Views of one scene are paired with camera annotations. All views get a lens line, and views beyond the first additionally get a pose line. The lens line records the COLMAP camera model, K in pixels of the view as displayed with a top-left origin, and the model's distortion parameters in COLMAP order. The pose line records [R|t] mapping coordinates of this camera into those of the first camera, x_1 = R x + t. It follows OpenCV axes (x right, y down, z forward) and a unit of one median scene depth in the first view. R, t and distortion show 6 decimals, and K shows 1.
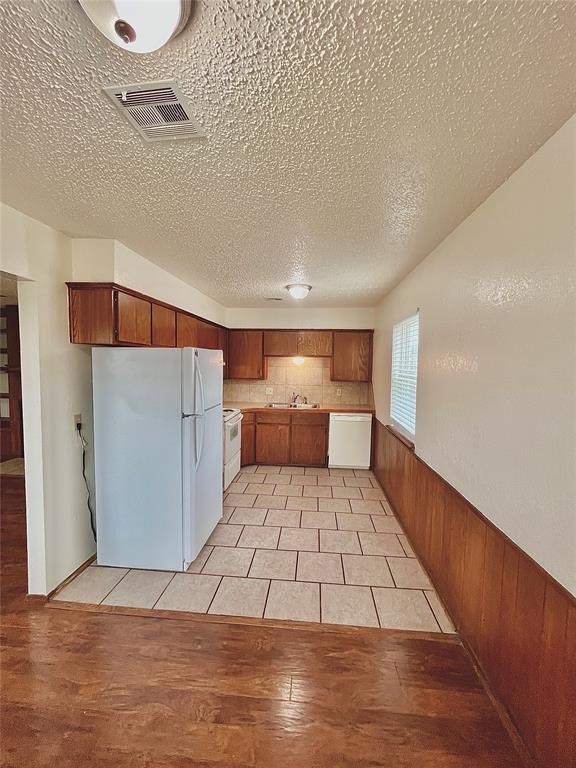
lens RADIAL K [[308.7, 0, 294.0], [0, 308.7, 385.8], [0, 0, 1]] dist [-0.002735, -0.000193]
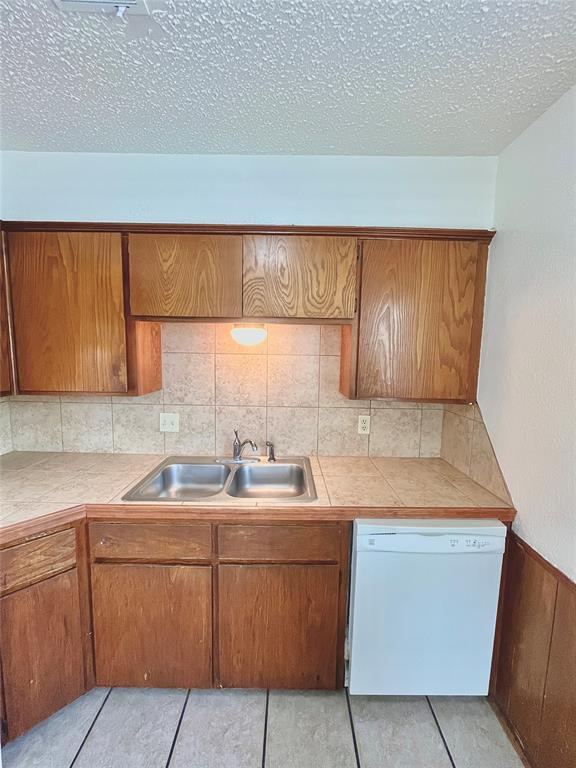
lens RADIAL K [[308.7, 0, 293.0], [0, 308.7, 382.4], [0, 0, 1]] dist [-0.002735, -0.000193]
pose [[0.996695, -0.008596, 0.080782, 0.037885], [0.005622, 0.999300, 0.036977, -0.045739], [-0.081043, -0.036401, 0.996046, 0.708851]]
